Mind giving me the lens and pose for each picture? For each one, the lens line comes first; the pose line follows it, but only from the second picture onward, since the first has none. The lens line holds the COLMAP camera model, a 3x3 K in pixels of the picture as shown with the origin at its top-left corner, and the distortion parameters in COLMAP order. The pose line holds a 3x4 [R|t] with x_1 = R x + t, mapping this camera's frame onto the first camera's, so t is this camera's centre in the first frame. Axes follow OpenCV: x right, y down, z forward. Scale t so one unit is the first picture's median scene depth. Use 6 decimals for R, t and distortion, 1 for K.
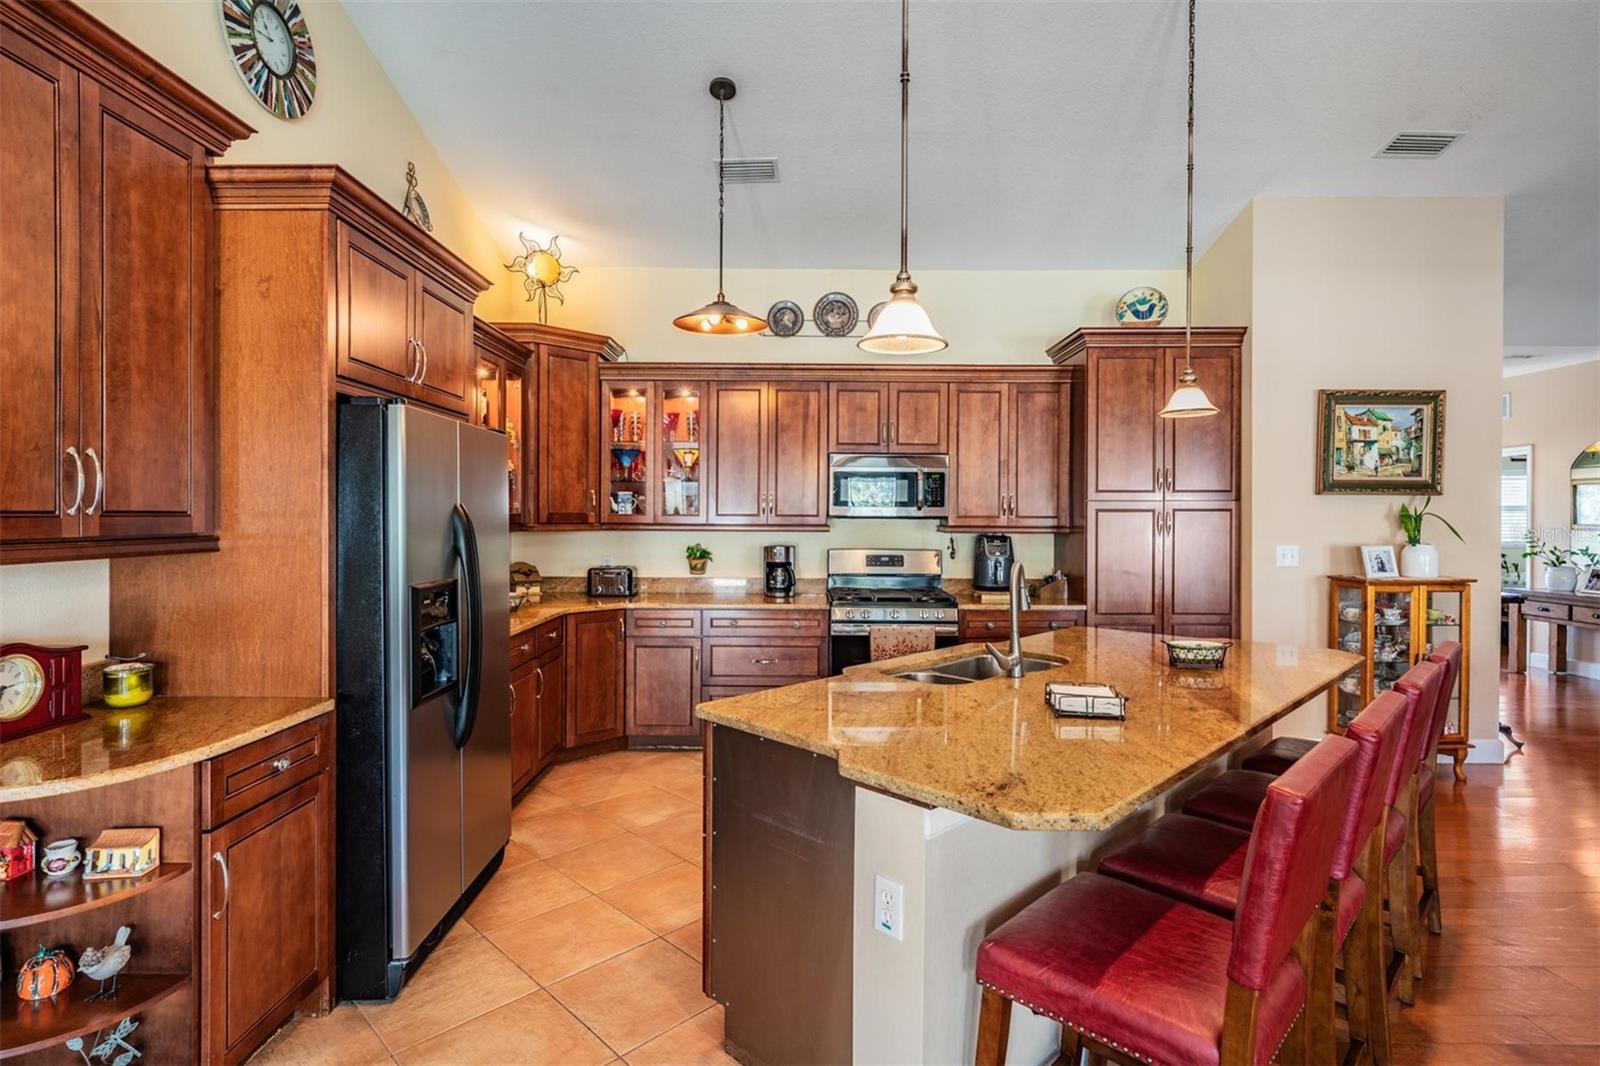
lens RADIAL K [[792.0, 0, 798.0], [0, 792.0, 523.4], [0, 0, 1]] dist [0.005994, -0.001110]
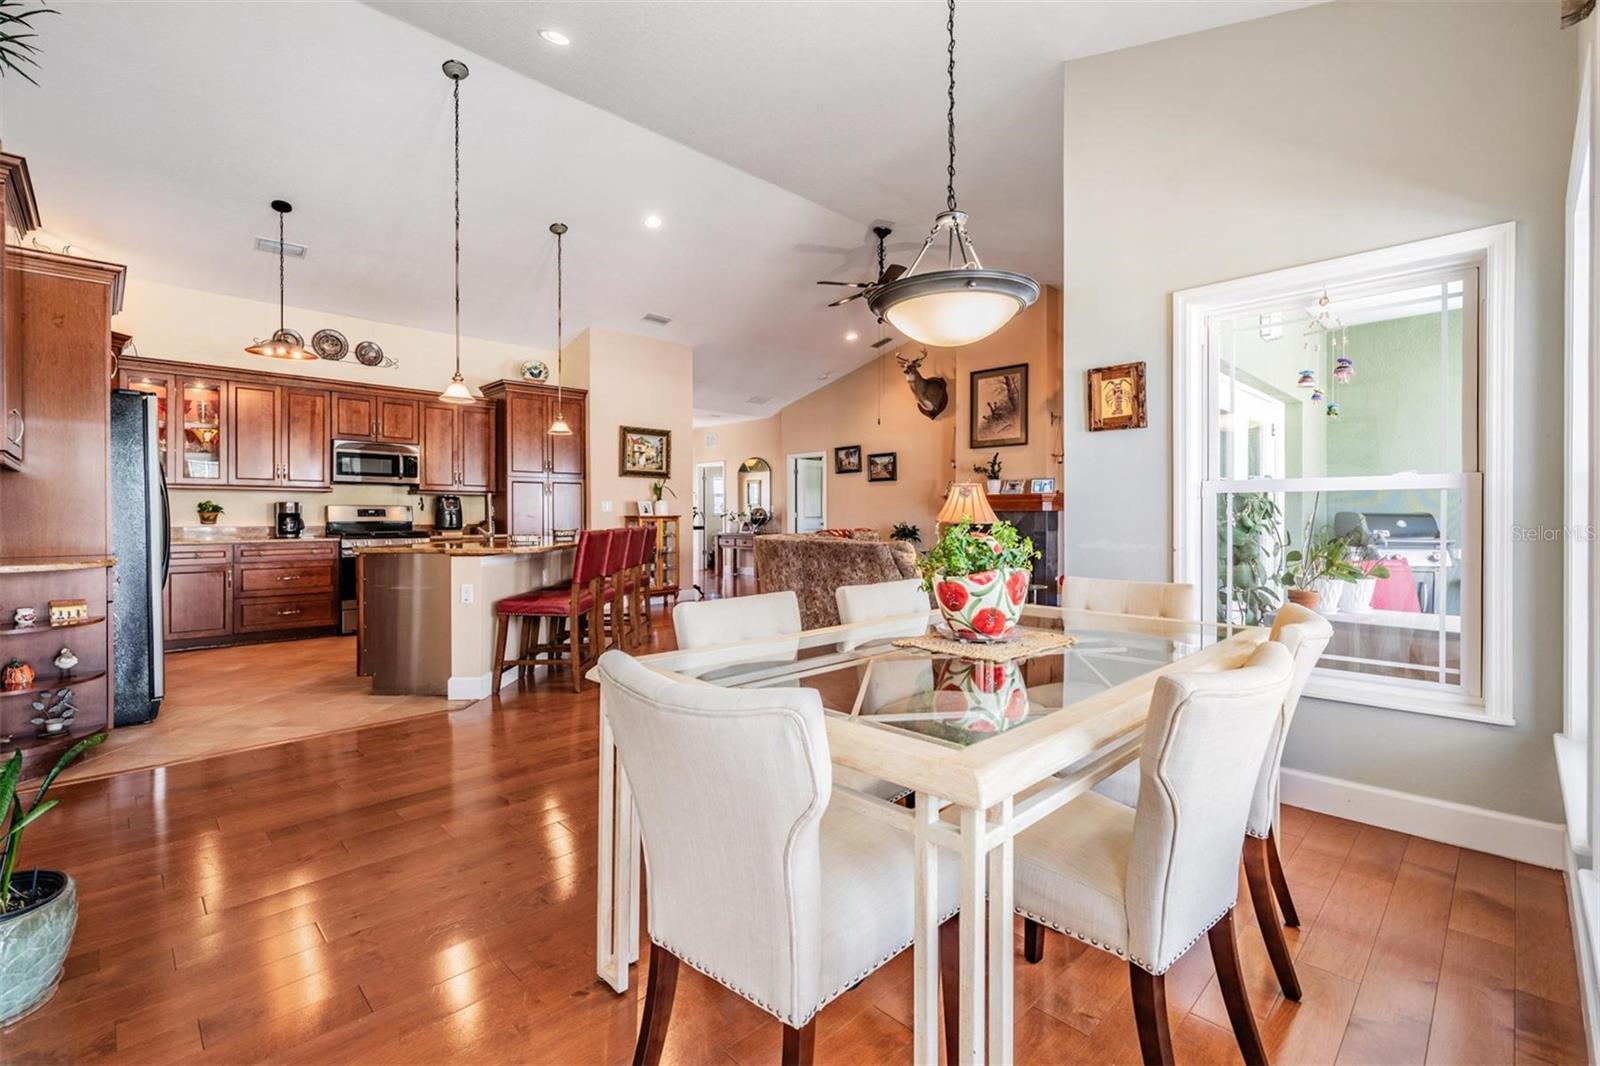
lens RADIAL K [[710.5, 0, 798.7], [0, 710.5, 521.6], [0, 0, 1]] dist [0.003388, -0.002154]
pose [[0.710466, -0.009984, 0.703661, -0.295348], [0.009820, 0.999943, 0.004273, 0.072930], [-0.703663, 0.003874, 0.710523, -0.598915]]
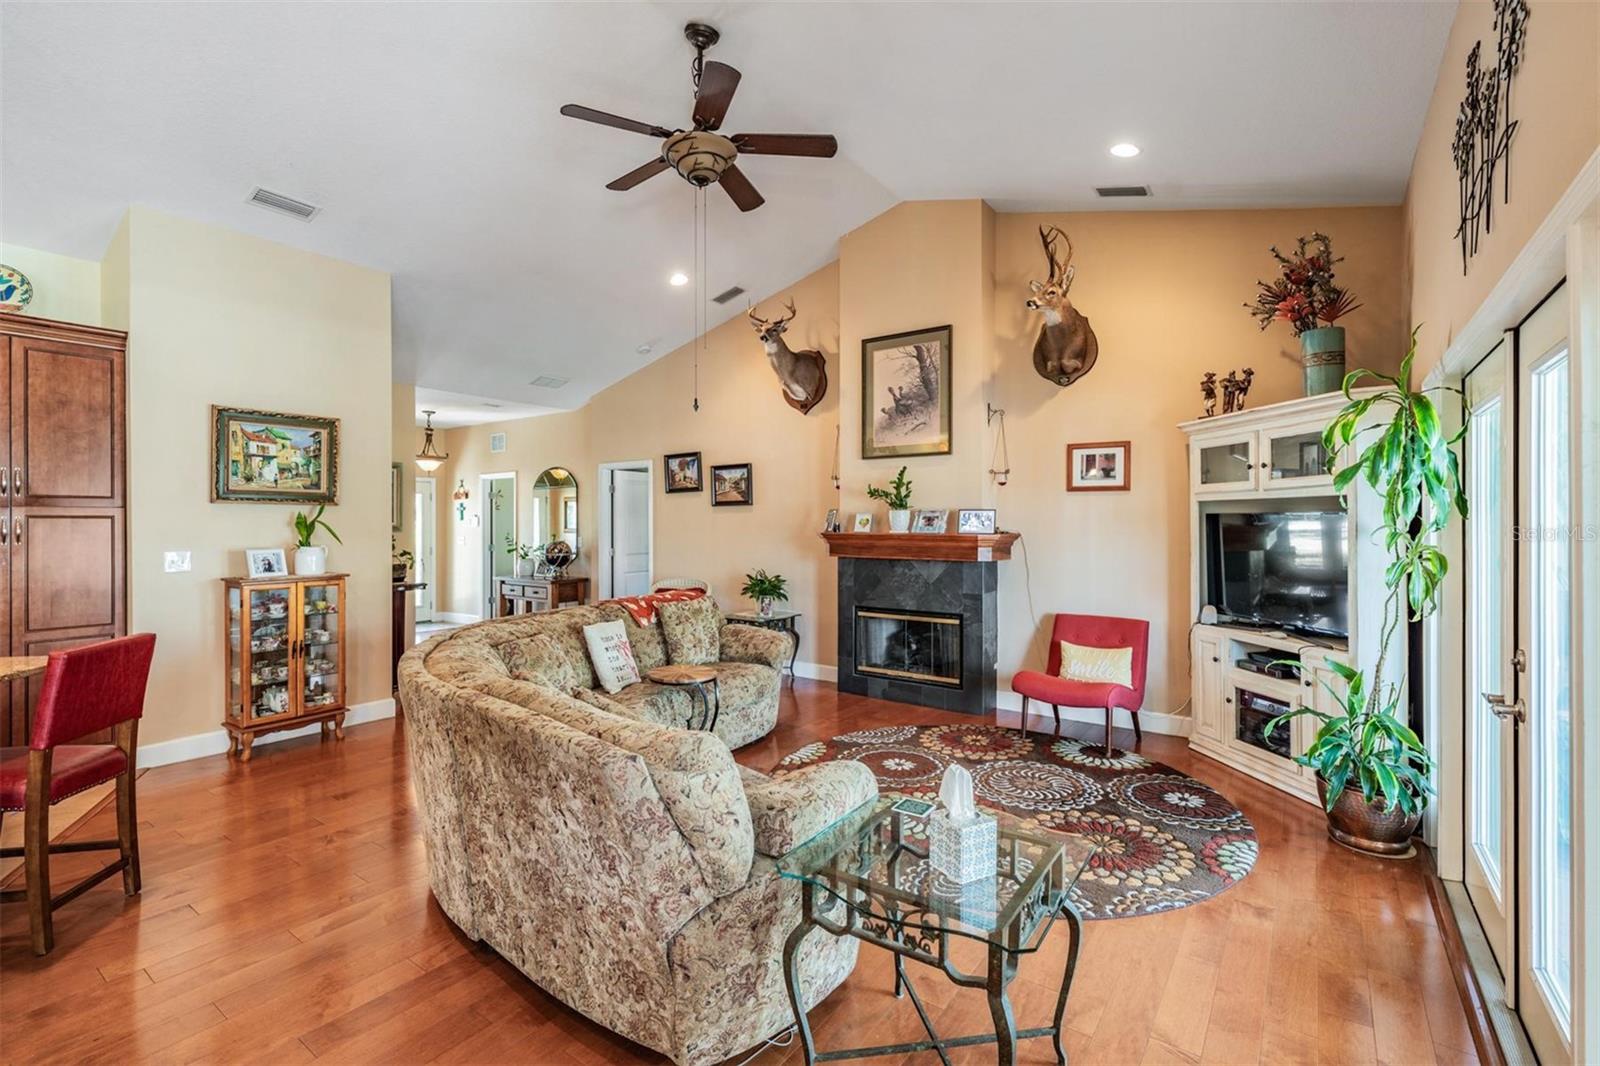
lens RADIAL K [[710.5, 0, 797.8], [0, 710.5, 524.6], [0, 0, 1]] dist [0.003388, -0.002154]
pose [[0.585886, -0.004067, 0.810383, 0.327243], [0.010292, 0.999944, -0.002422, 0.003237], [-0.810328, 0.009759, 0.585895, -0.189487]]
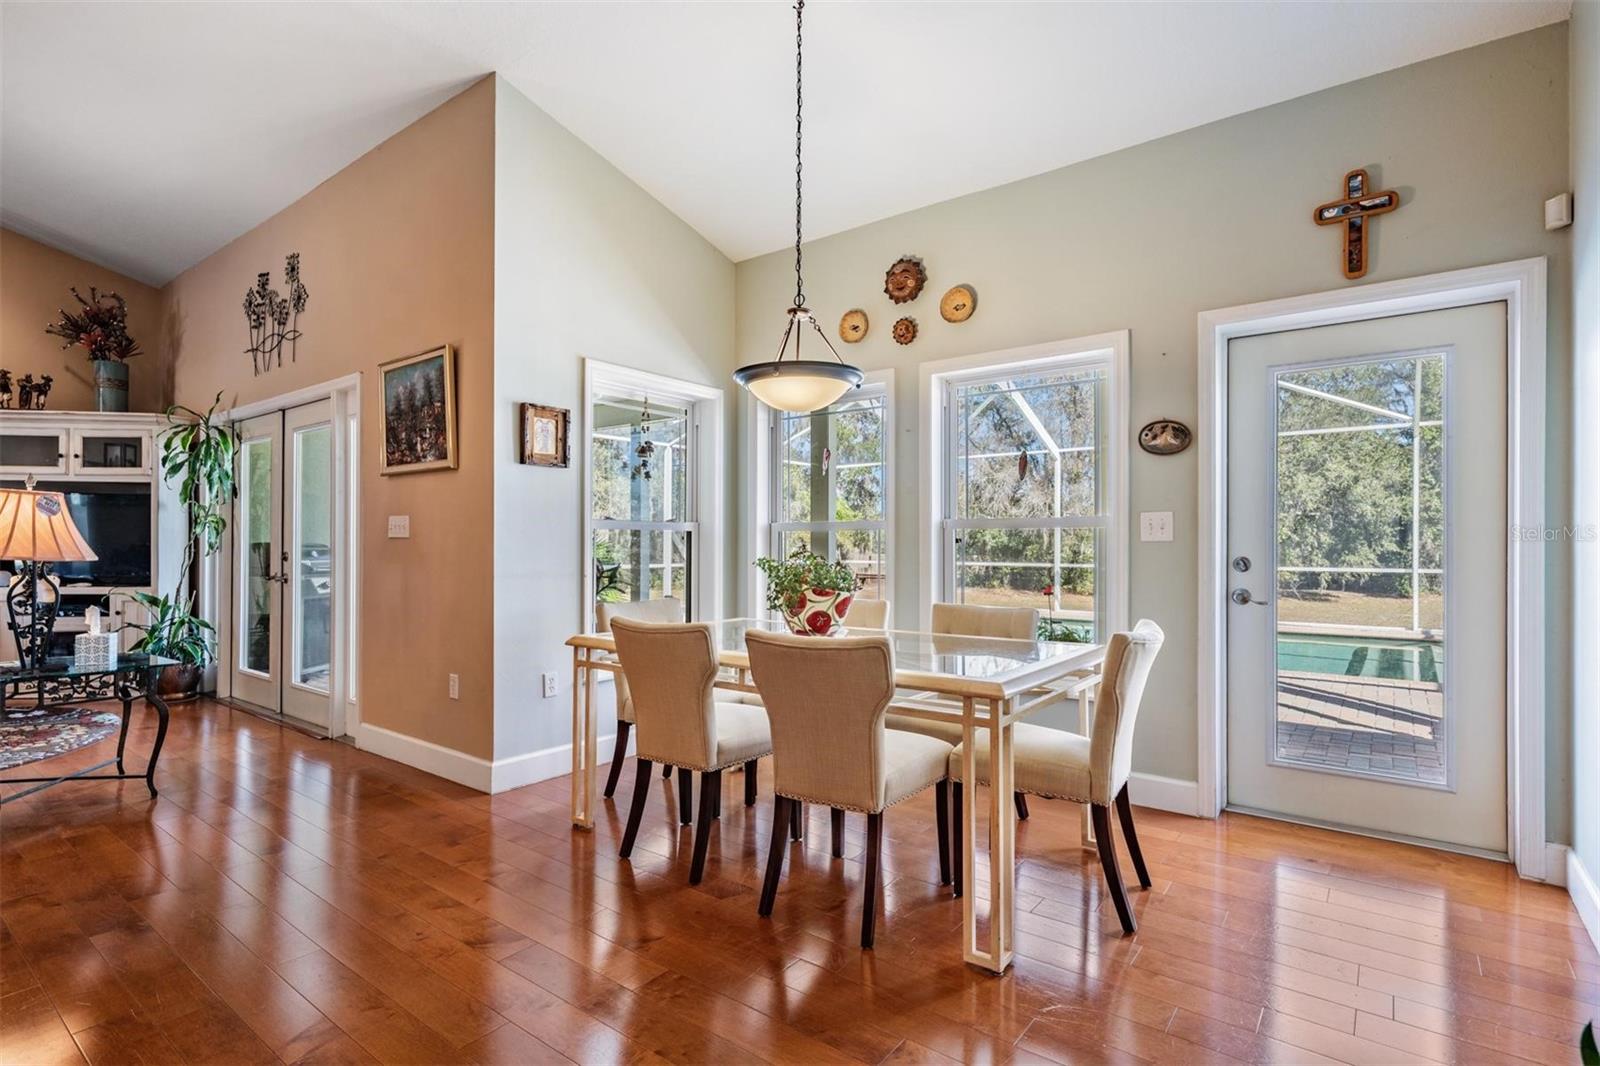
lens RADIAL K [[765.8, 0, 820.2], [0, 765.8, 539.0], [0, 0, 1]] dist [0.006752, -0.002737]
pose [[-0.803932, -0.000609, 0.594721, -0.287888], [0.001191, 0.999996, 0.002634, 0.061774], [-0.594720, 0.002826, -0.803928, 0.117955]]
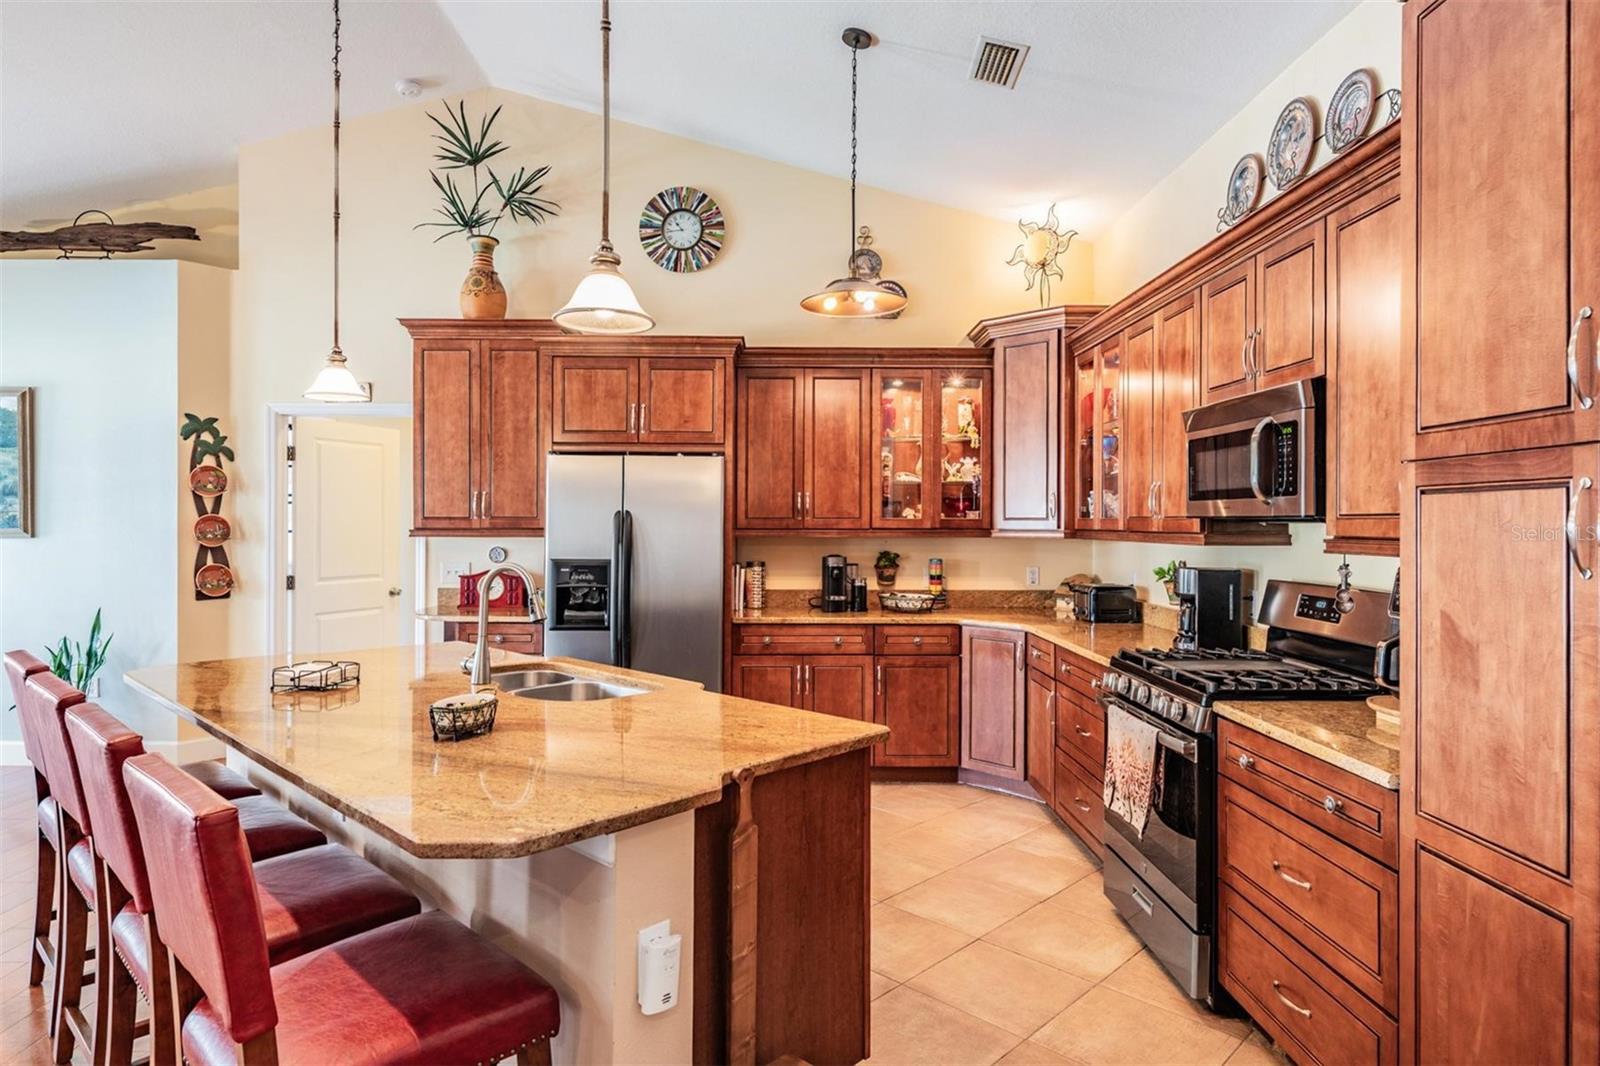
lens RADIAL K [[895.6, 0, 797.5], [0, 895.6, 530.6], [0, 0, 1]] dist [0.008393, 0.000448]
pose [[0.028025, 0.002444, -0.999604, 0.725180], [-0.013543, 0.999906, 0.002065, 0.002625], [0.999515, 0.013480, 0.028056, 0.726863]]
